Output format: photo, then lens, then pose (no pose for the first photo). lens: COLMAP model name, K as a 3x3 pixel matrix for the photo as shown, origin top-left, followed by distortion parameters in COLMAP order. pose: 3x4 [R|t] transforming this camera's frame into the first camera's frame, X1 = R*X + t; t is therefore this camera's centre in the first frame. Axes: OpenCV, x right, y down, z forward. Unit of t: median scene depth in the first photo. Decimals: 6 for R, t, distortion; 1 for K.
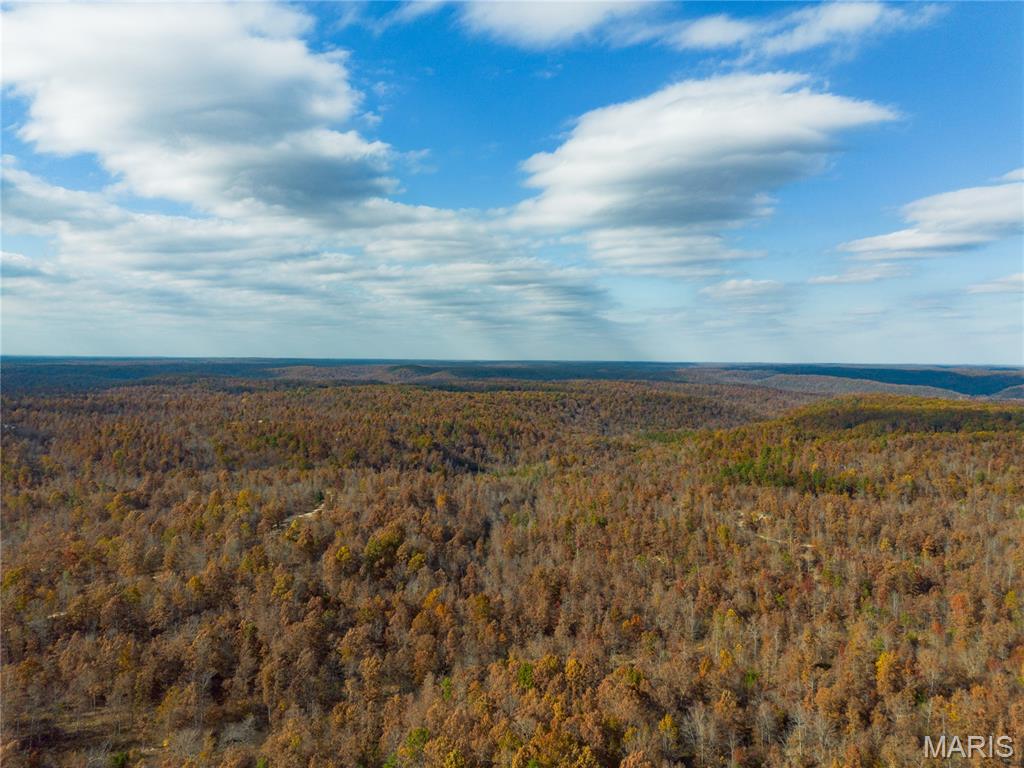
lens RADIAL K [[716.8, 0, 513.9], [0, 716.8, 399.4], [0, 0, 1]] dist [0.080496, -0.077055]
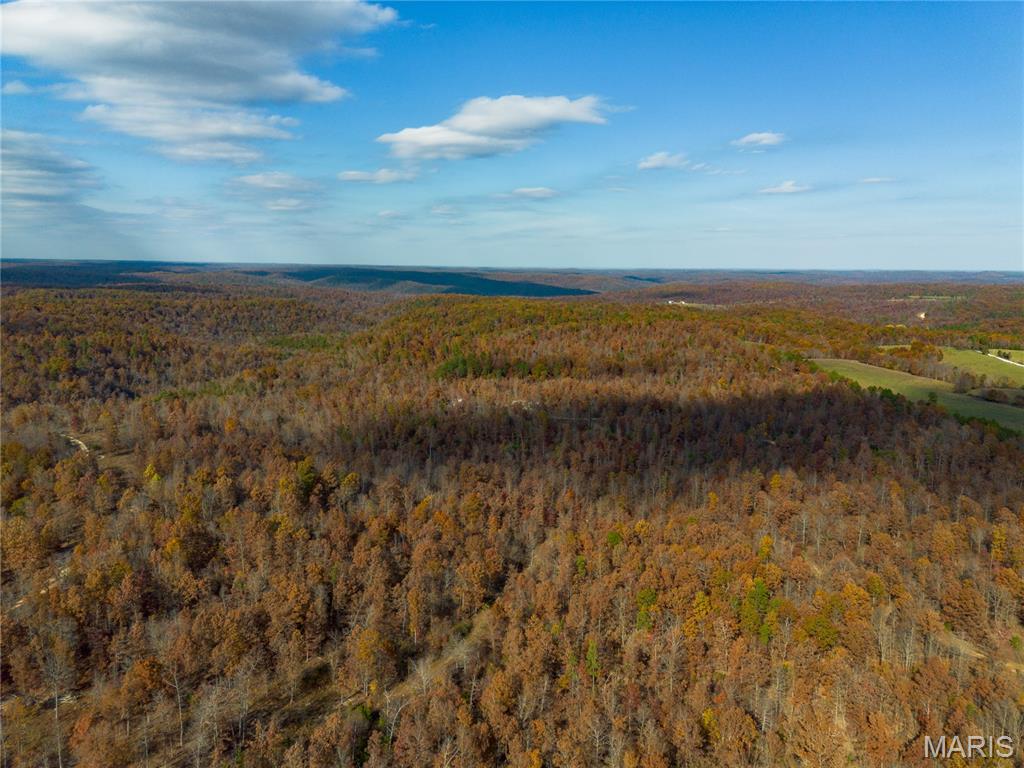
lens RADIAL K [[706.5, 0, 518.2], [0, 706.5, 458.4], [0, 0, 1]] dist [0.010420, -0.000713]
pose [[0.793654, -0.157169, 0.587717, -0.186761], [0.026498, 0.974066, 0.224705, -0.004373], [-0.607792, -0.162764, 0.777236, 0.053478]]
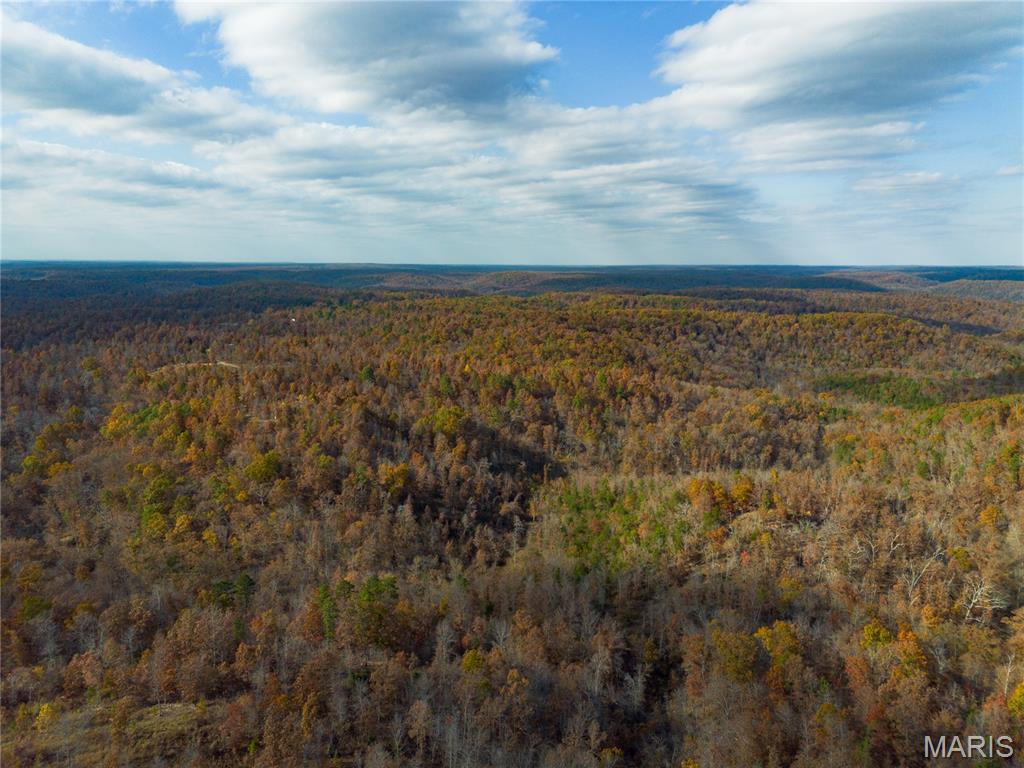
lens RADIAL K [[695.9, 0, 524.1], [0, 695.9, 355.3], [0, 0, 1]] dist [0.044647, -0.062619]
pose [[0.987732, 0.014244, -0.155507, 0.013886], [-0.002611, 0.997198, 0.074760, -0.027271], [0.156137, -0.073437, 0.985002, 0.471169]]
